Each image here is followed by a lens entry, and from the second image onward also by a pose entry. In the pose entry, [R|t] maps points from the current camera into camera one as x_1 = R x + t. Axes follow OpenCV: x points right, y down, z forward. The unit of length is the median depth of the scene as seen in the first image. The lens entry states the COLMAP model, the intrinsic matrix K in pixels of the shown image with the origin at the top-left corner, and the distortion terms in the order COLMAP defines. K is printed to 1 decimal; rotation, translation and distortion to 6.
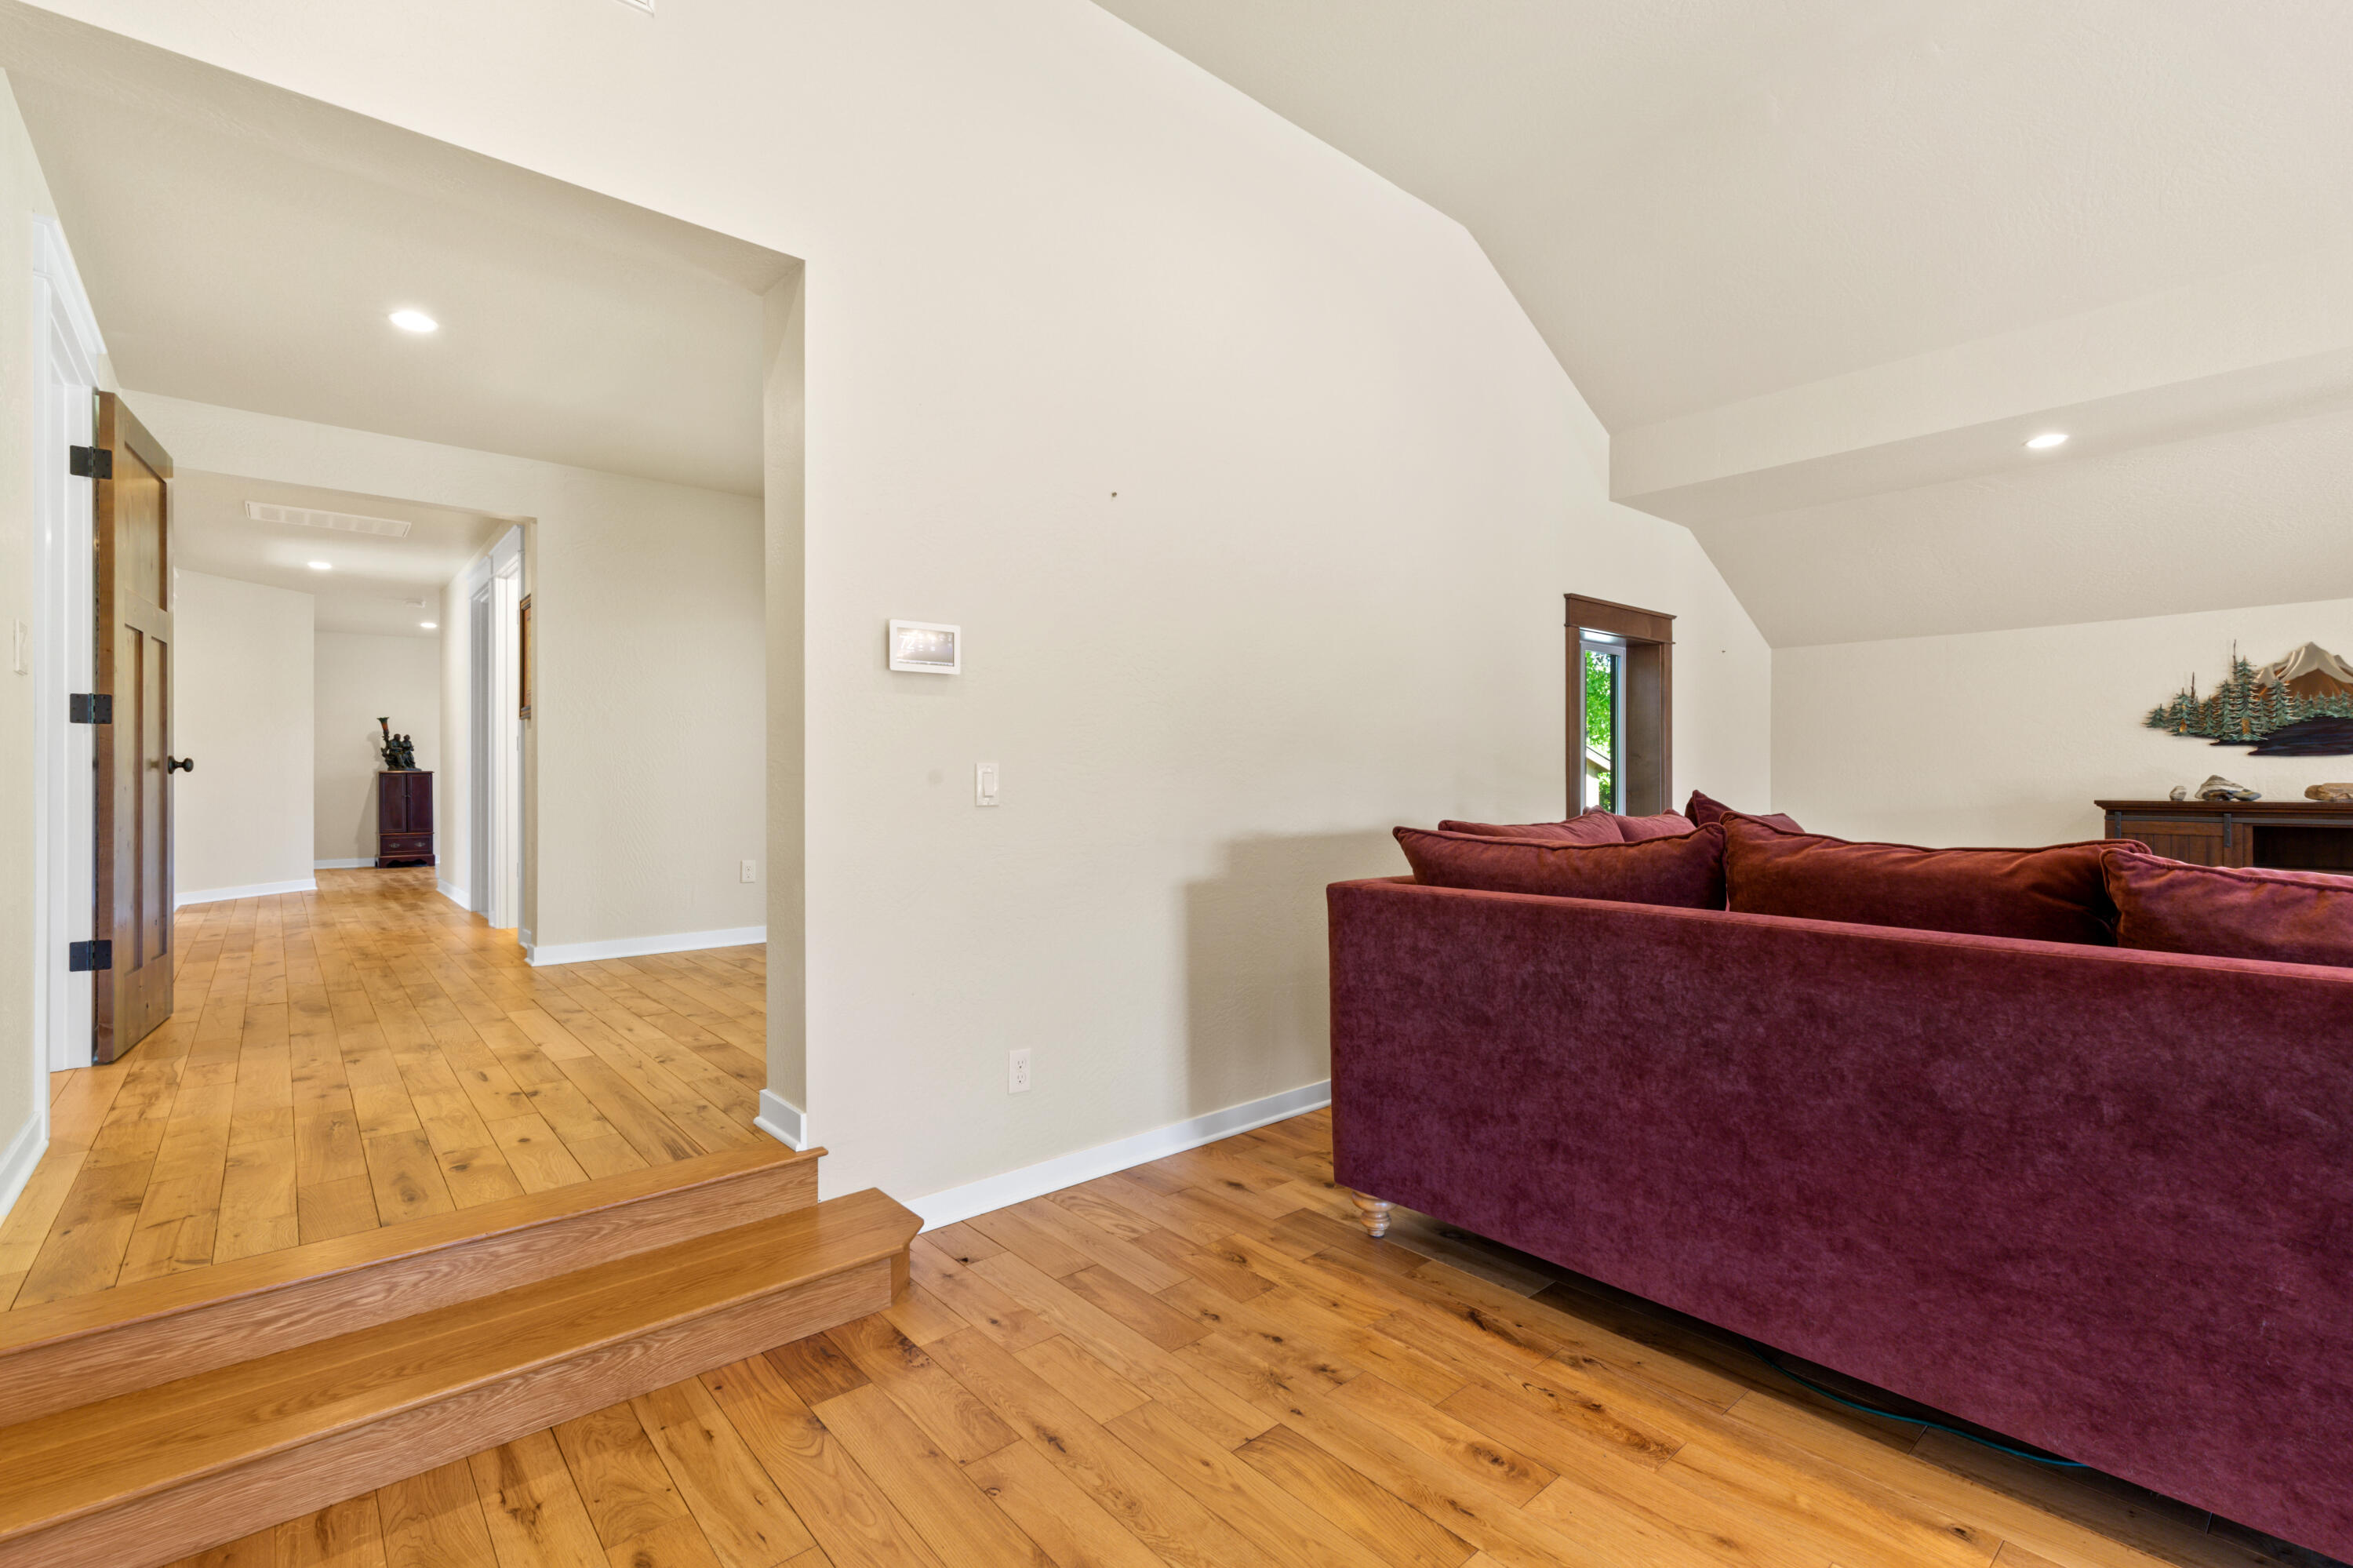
lens RADIAL K [[1052.2, 0, 1195.2], [0, 1052.2, 777.0], [0, 0, 1]] dist [0.004855, -0.001246]
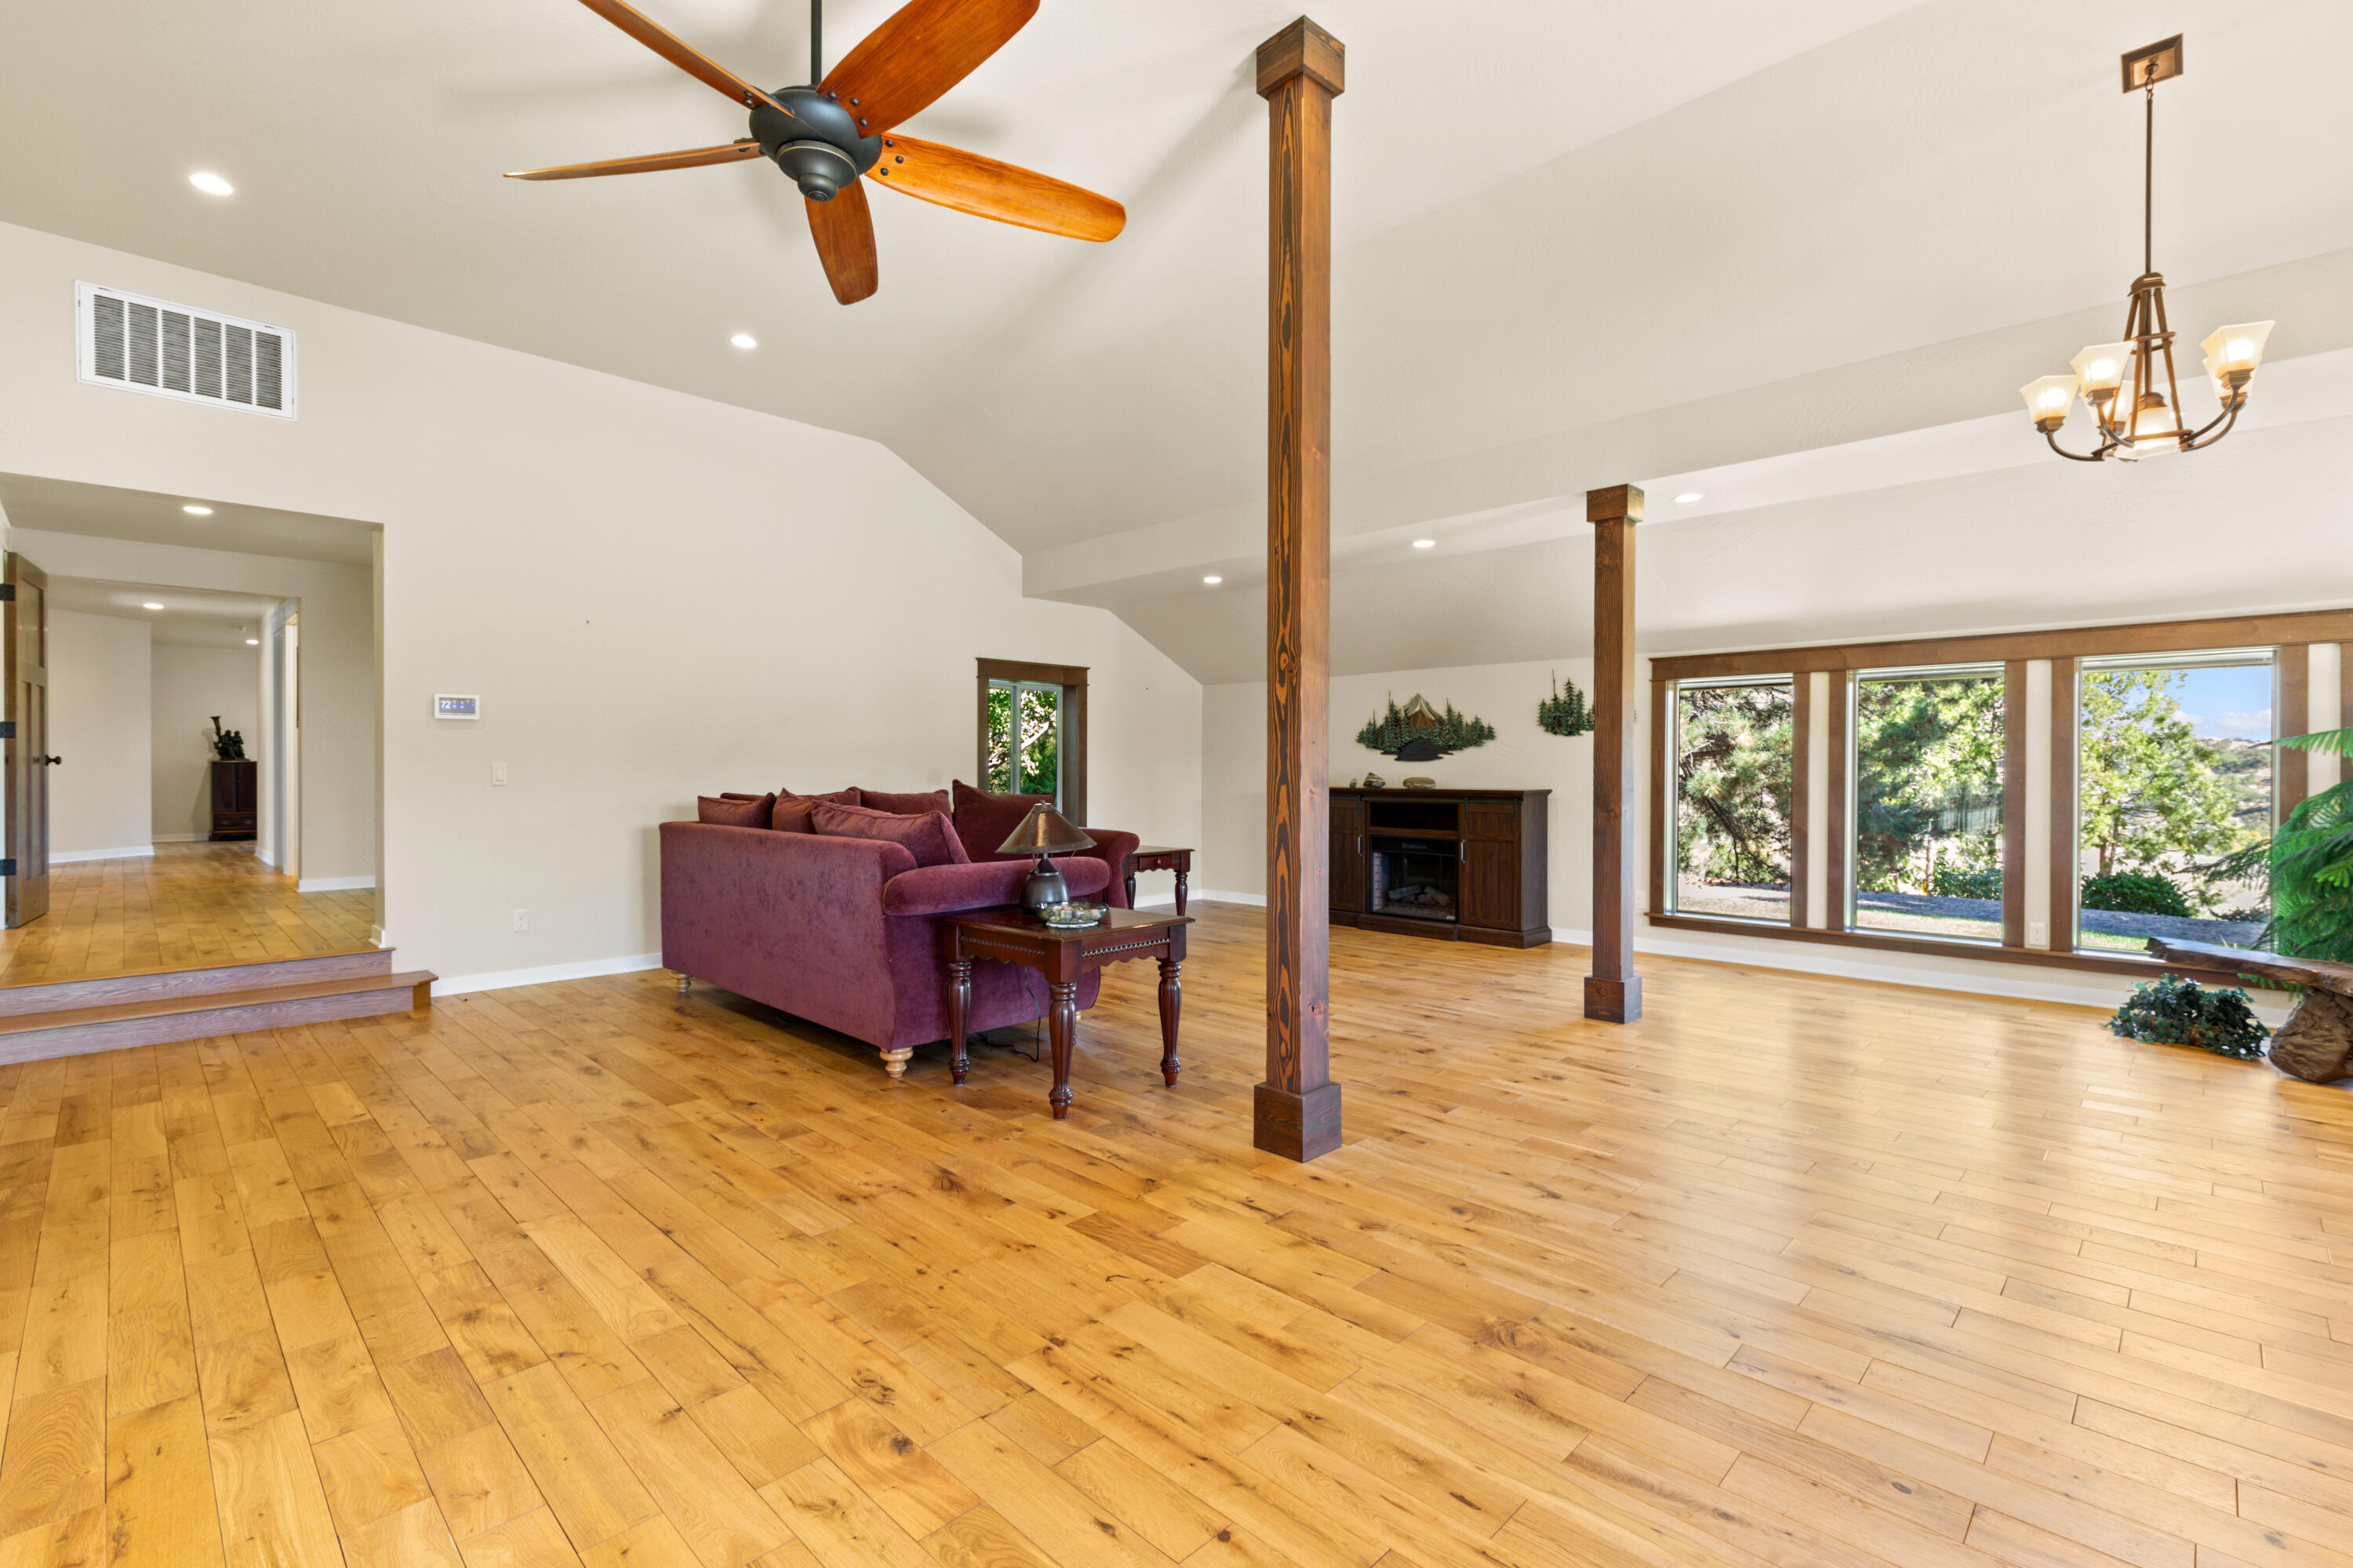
lens RADIAL K [[1052.2, 0, 1193.2], [0, 1052.2, 777.4], [0, 0, 1]] dist [0.004855, -0.001246]
pose [[0.997218, 0.004376, 0.074409, 0.538594], [-0.005050, 0.999948, 0.008872, -0.006601], [-0.074366, -0.009223, 0.997188, -0.605810]]
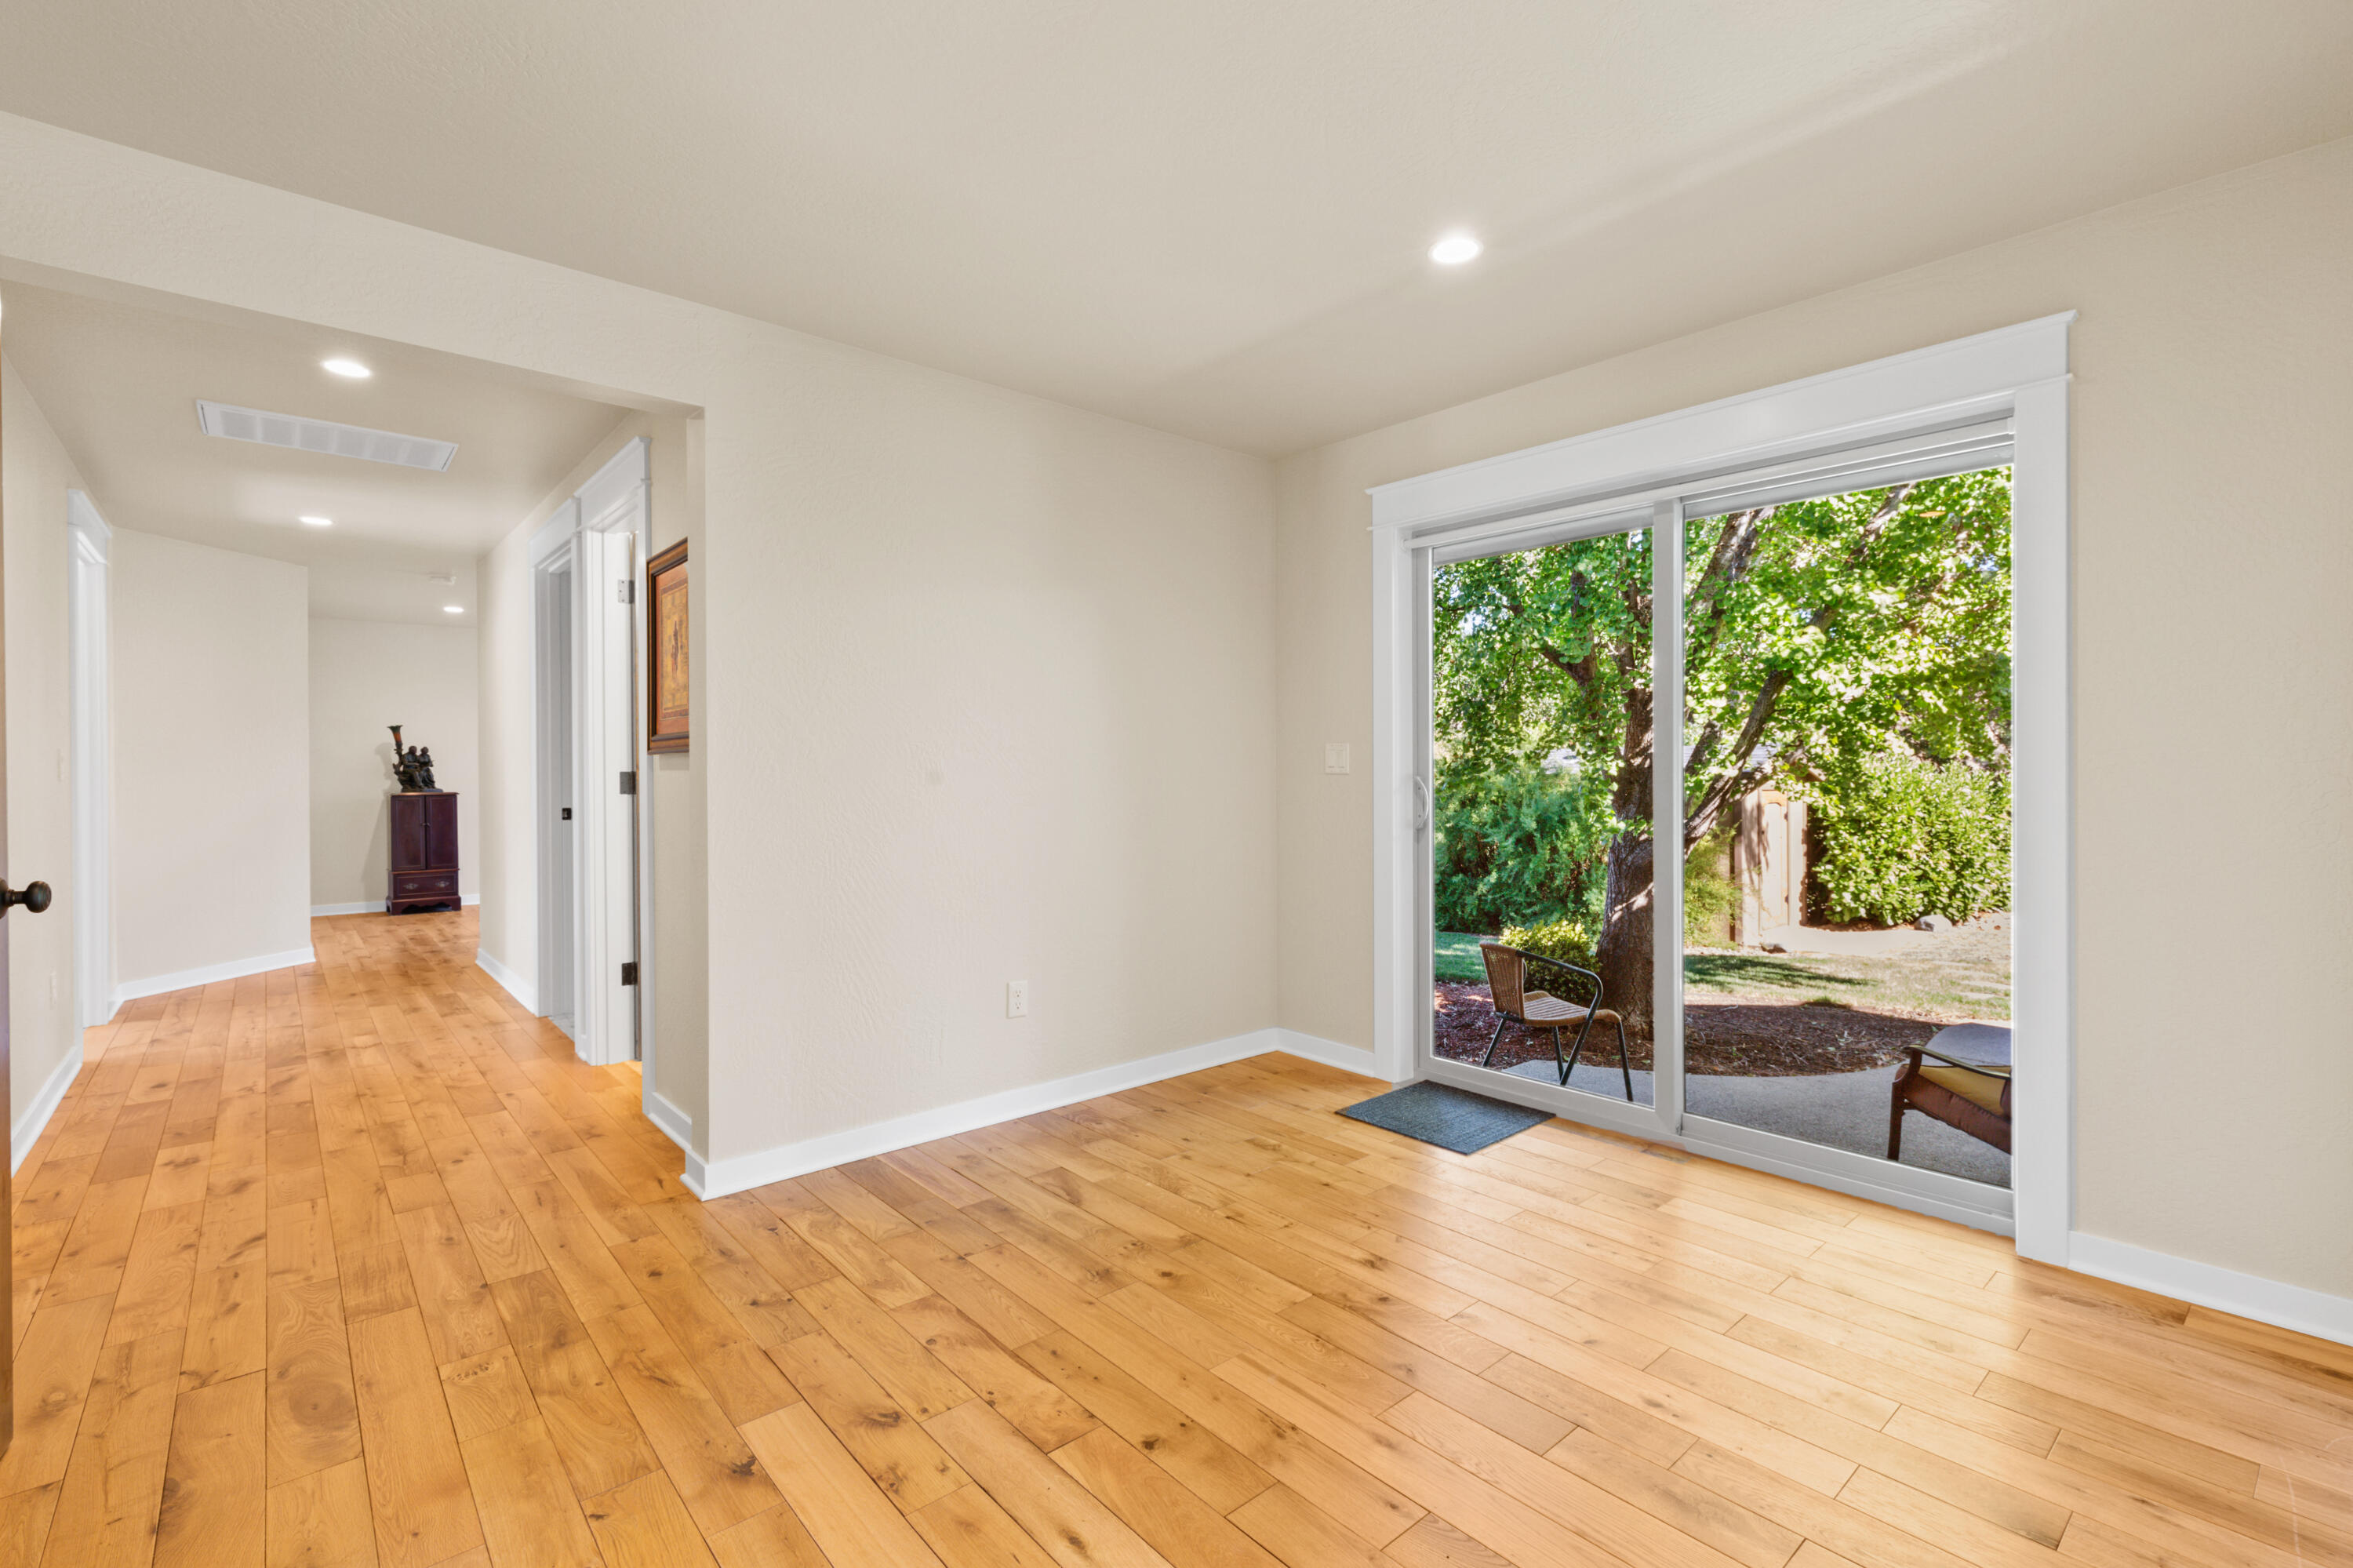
lens RADIAL K [[1052.2, 0, 1183.9], [0, 1052.2, 783.7], [0, 0, 1]] dist [0.004855, -0.001246]
pose [[0.999994, 0.001965, -0.002755, -0.359435], [-0.001926, 0.999901, 0.013958, -0.052124], [0.002782, -0.013953, 0.999899, 0.427437]]
